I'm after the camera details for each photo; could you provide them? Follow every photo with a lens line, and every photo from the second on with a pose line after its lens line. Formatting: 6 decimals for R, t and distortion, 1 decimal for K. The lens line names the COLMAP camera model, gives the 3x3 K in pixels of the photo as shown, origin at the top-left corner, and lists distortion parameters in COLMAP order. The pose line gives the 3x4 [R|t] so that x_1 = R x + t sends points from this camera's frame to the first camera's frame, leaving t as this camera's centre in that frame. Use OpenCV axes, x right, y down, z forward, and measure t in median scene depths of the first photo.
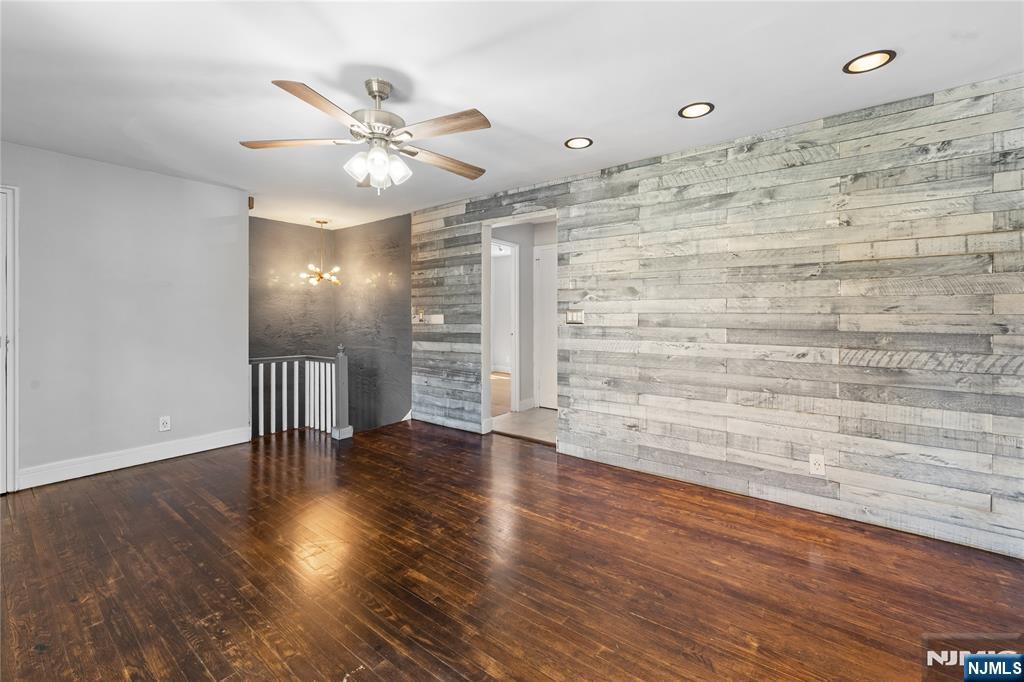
lens RADIAL K [[416.4, 0, 519.4], [0, 416.4, 313.6], [0, 0, 1]] dist [-0.001723, 0.000179]
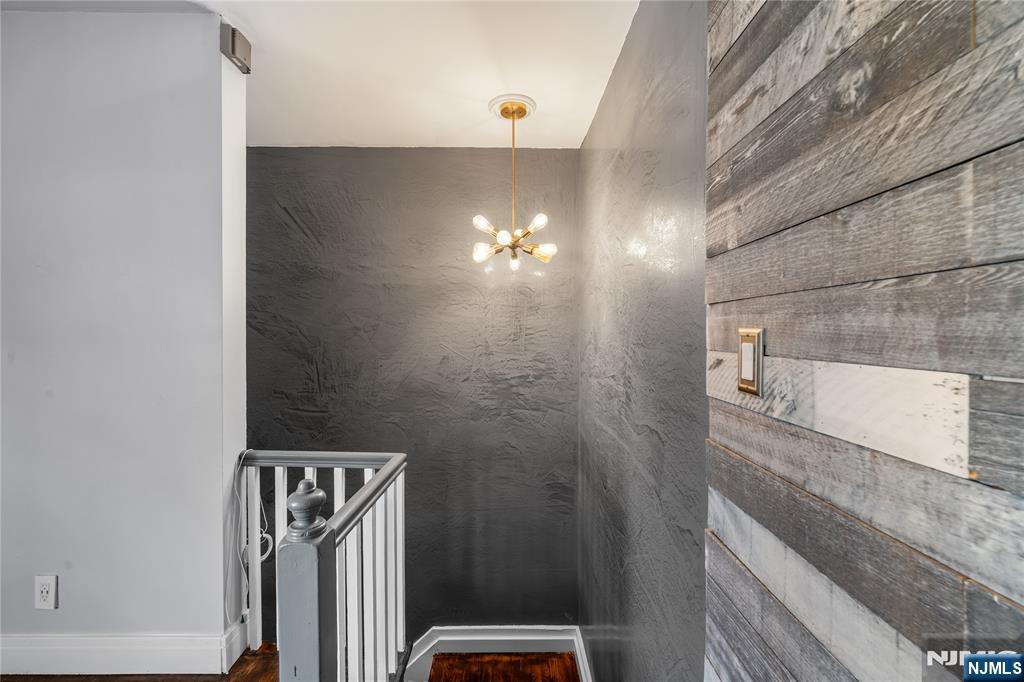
lens RADIAL K [[416.4, 0, 509.3], [0, 416.4, 334.8], [0, 0, 1]] dist [-0.001723, 0.000179]
pose [[0.603017, 0.013596, -0.797613, -0.147994], [-0.003375, 0.999889, 0.014493, -0.006514], [0.797721, -0.006048, 0.602996, 0.751016]]
